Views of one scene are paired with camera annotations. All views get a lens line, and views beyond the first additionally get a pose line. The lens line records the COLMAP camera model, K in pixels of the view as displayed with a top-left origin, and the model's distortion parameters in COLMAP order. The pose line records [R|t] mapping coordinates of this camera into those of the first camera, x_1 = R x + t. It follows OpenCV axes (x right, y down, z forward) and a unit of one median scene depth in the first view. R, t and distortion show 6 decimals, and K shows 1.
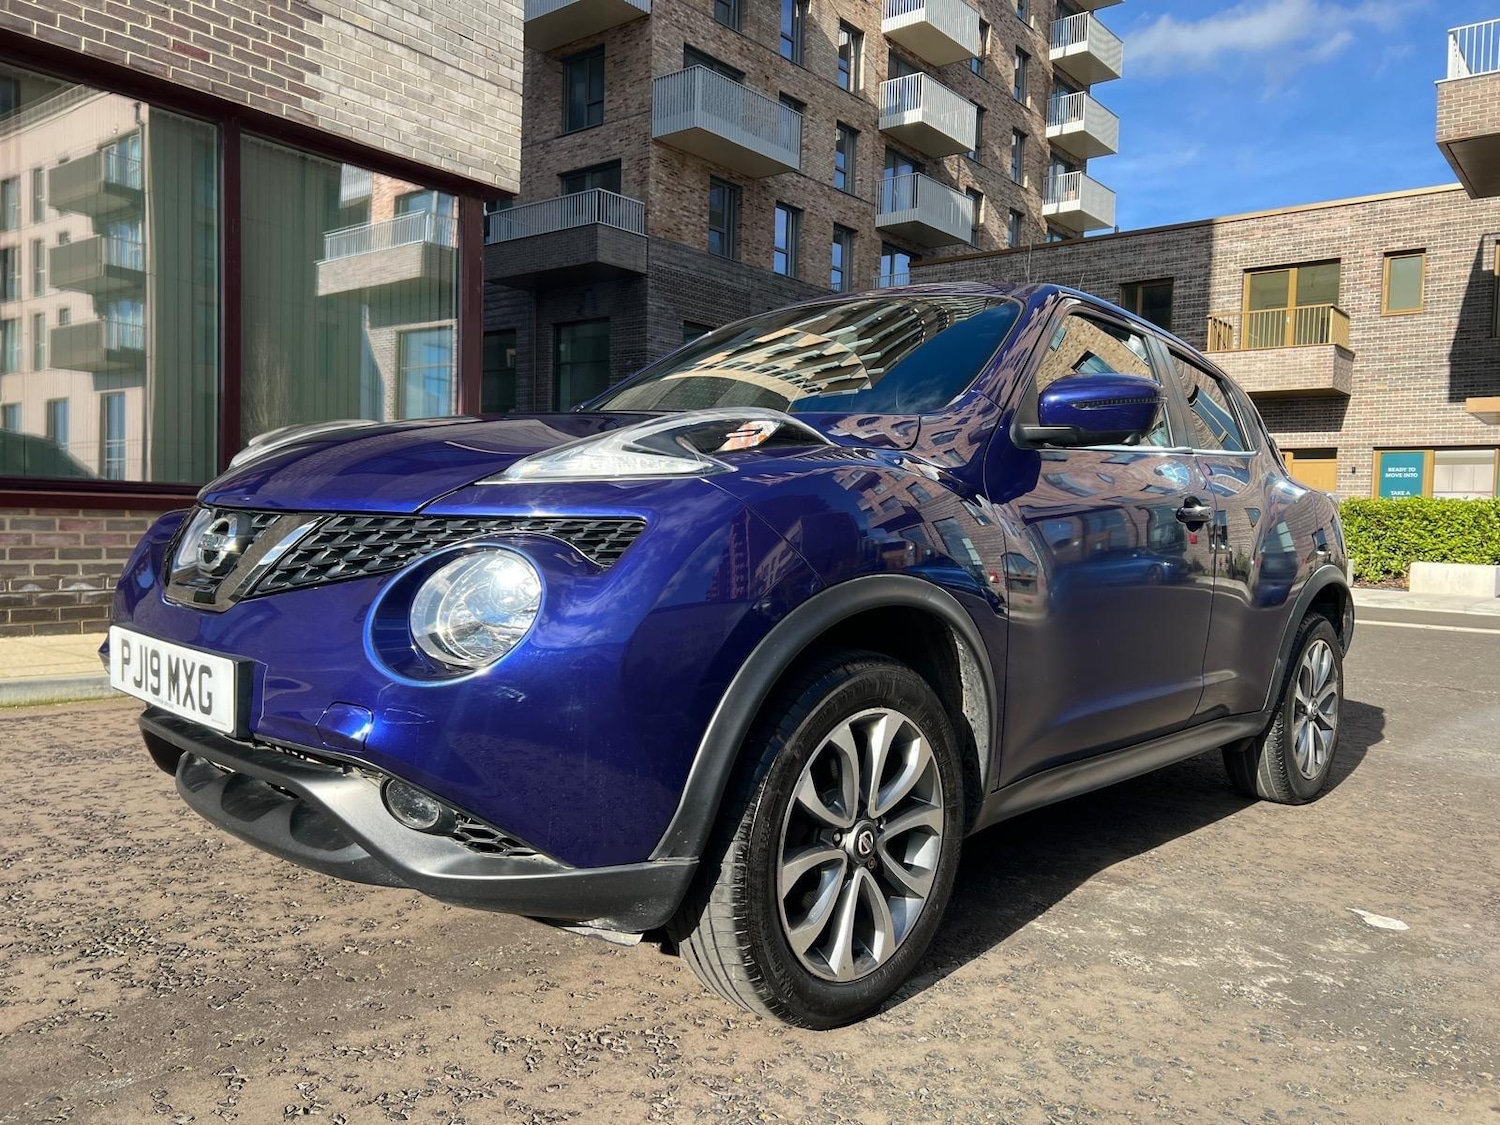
lens RADIAL K [[1135.5, 0, 747.8], [0, 1135.5, 564.0], [0, 0, 1]] dist [0.047676, -0.048953]
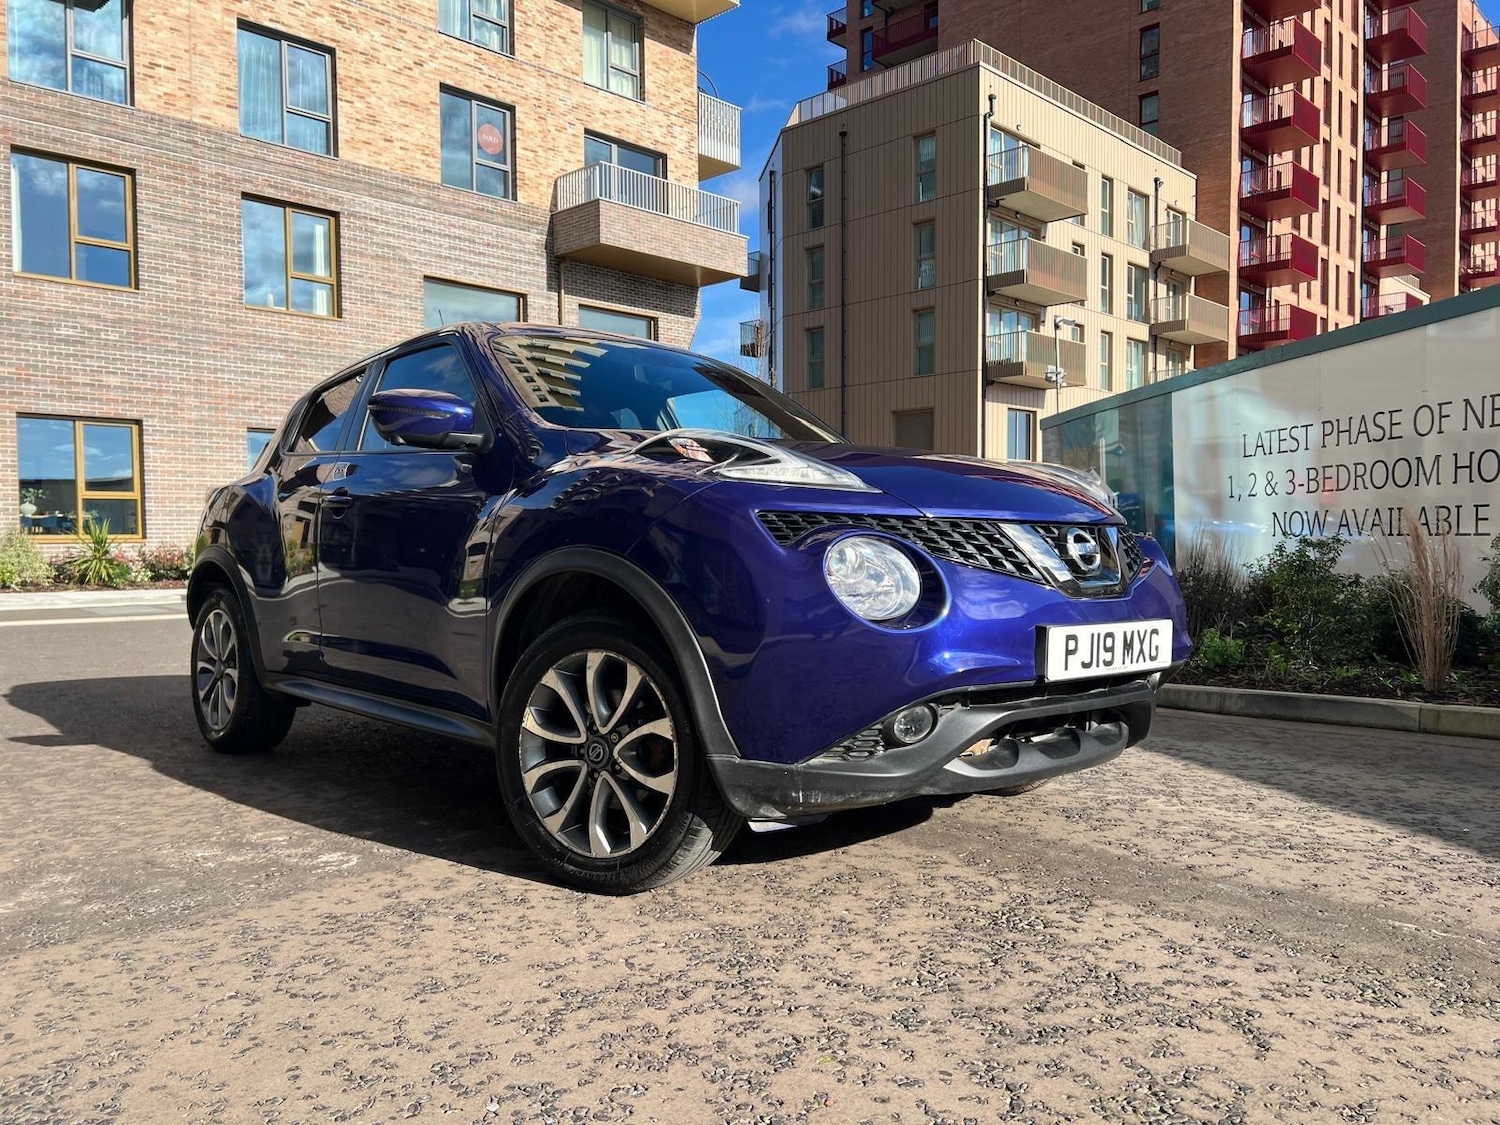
lens RADIAL K [[1135.5, 0, 761.1], [0, 1135.5, 579.3], [0, 0, 1]] dist [0.047676, -0.048953]
pose [[0.076216, -0.069225, 0.994685, -0.613280], [0.048718, 0.996654, 0.065629, -0.030043], [-0.995900, 0.043457, 0.079333, 0.428877]]
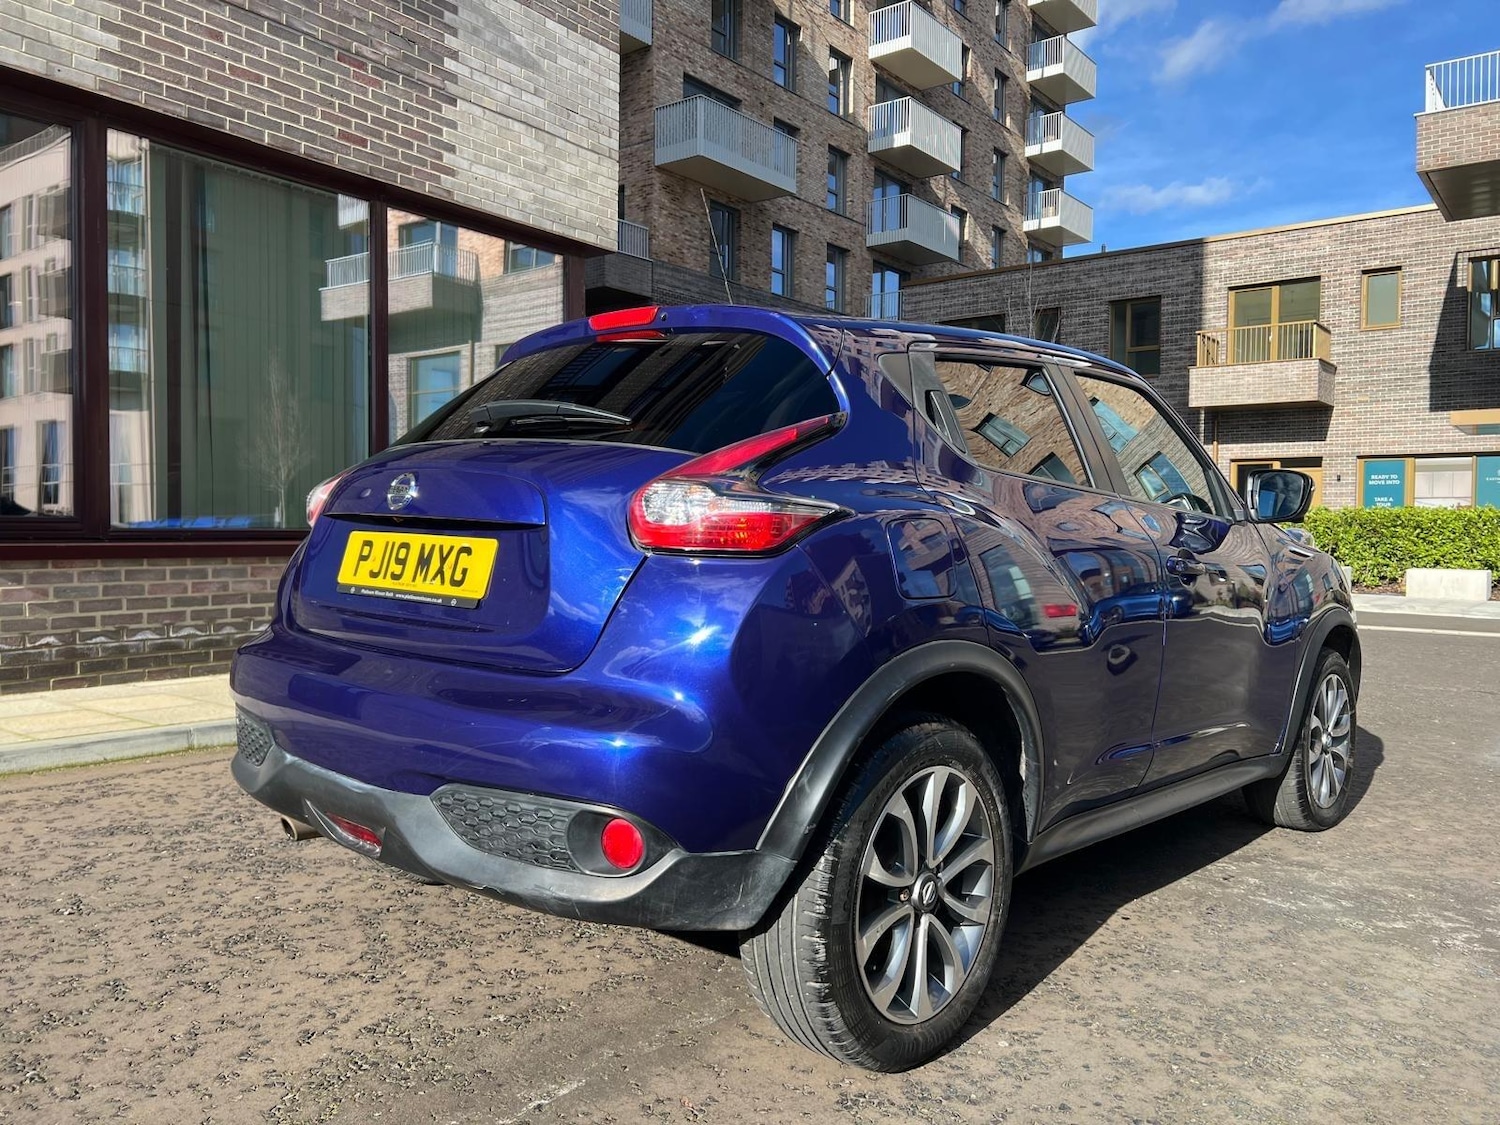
lens RADIAL K [[1135.5, 0, 751.4], [0, 1135.5, 557.0], [0, 0, 1]] dist [0.047676, -0.048953]
pose [[0.999422, -0.018255, 0.028690, -0.149968], [0.018637, 0.999740, -0.013137, -0.025037], [-0.028442, 0.013664, 0.999502, -0.110591]]
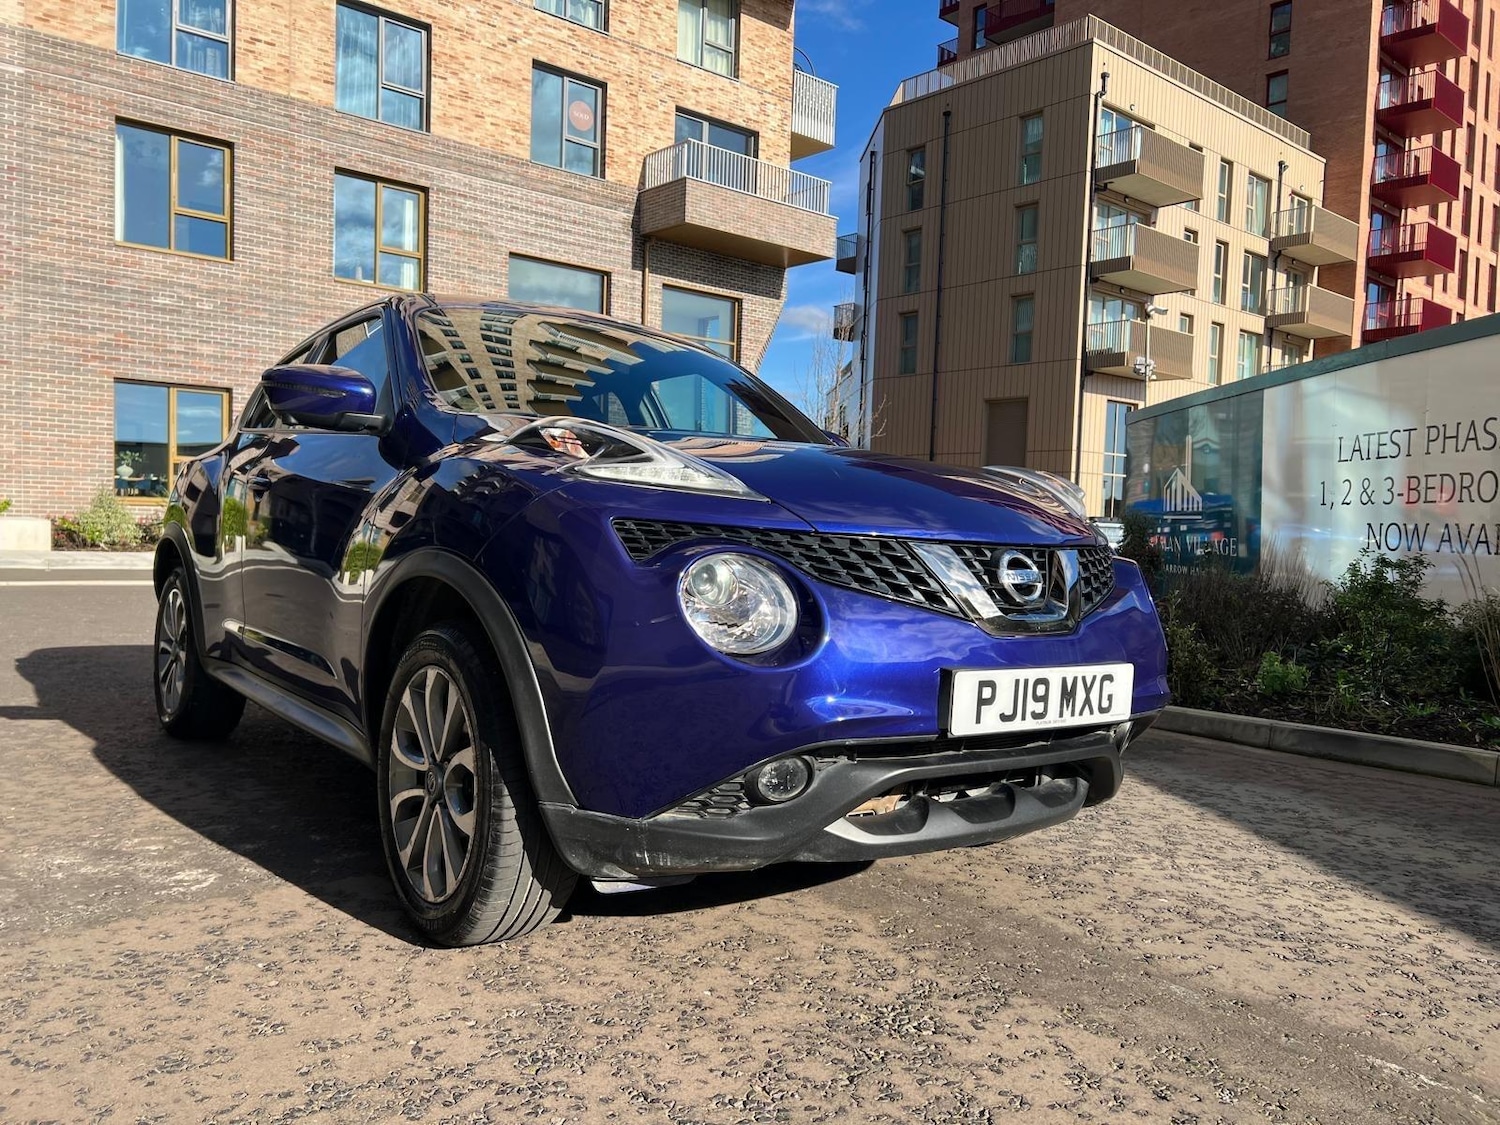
lens RADIAL K [[1135.5, 0, 749.7], [0, 1135.5, 571.6], [0, 0, 1]] dist [0.047676, -0.048953]
pose [[0.171999, -0.071884, 0.982471, -0.541498], [0.012753, 0.997413, 0.070745, -0.035522], [-0.985015, 0.000361, 0.172471, 0.361403]]
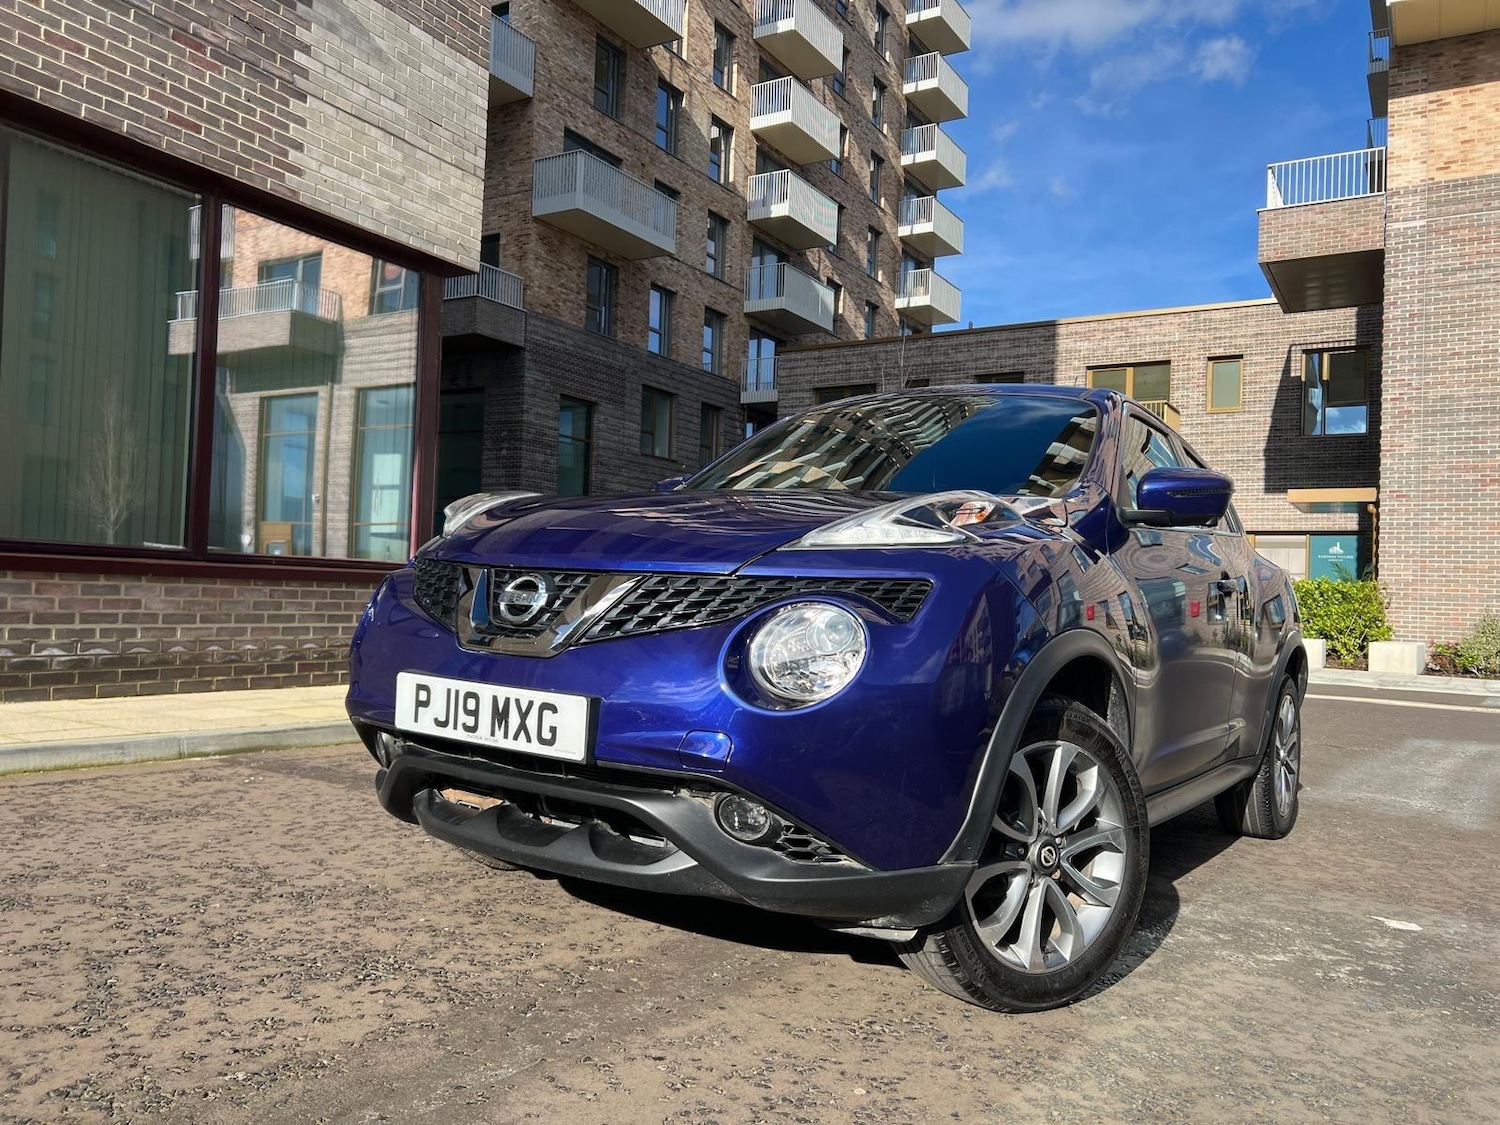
lens RADIAL K [[1135.5, 0, 756.7], [0, 1135.5, 563.8], [0, 0, 1]] dist [0.047676, -0.048953]
pose [[0.989342, 0.012641, 0.145058, -0.135191], [-0.003113, 0.997833, -0.065723, 0.007203], [-0.145575, 0.064571, 0.987238, -0.052169]]
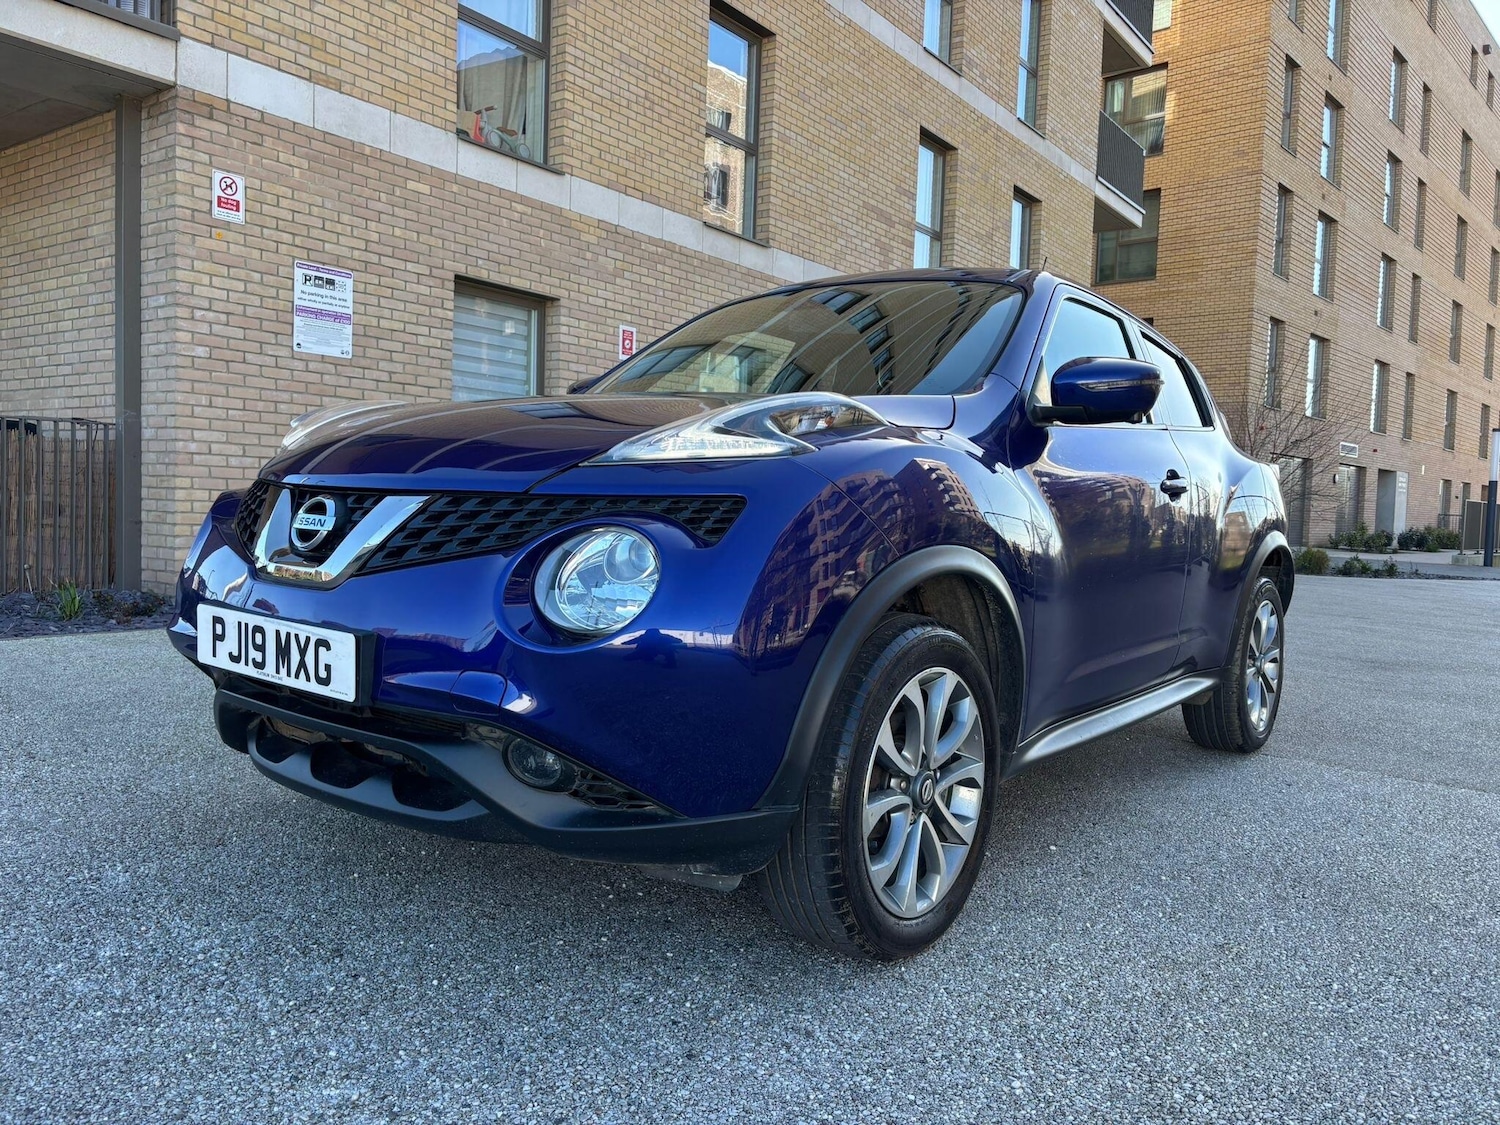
lens RADIAL K [[1135.5, 0, 747.0], [0, 1135.5, 561.2], [0, 0, 1]] dist [0.047676, -0.048953]
pose [[0.996526, -0.013769, 0.082133, -0.053677], [0.012049, 0.999698, 0.021400, -0.000215], [-0.082403, -0.020336, 0.996392, -0.024023]]
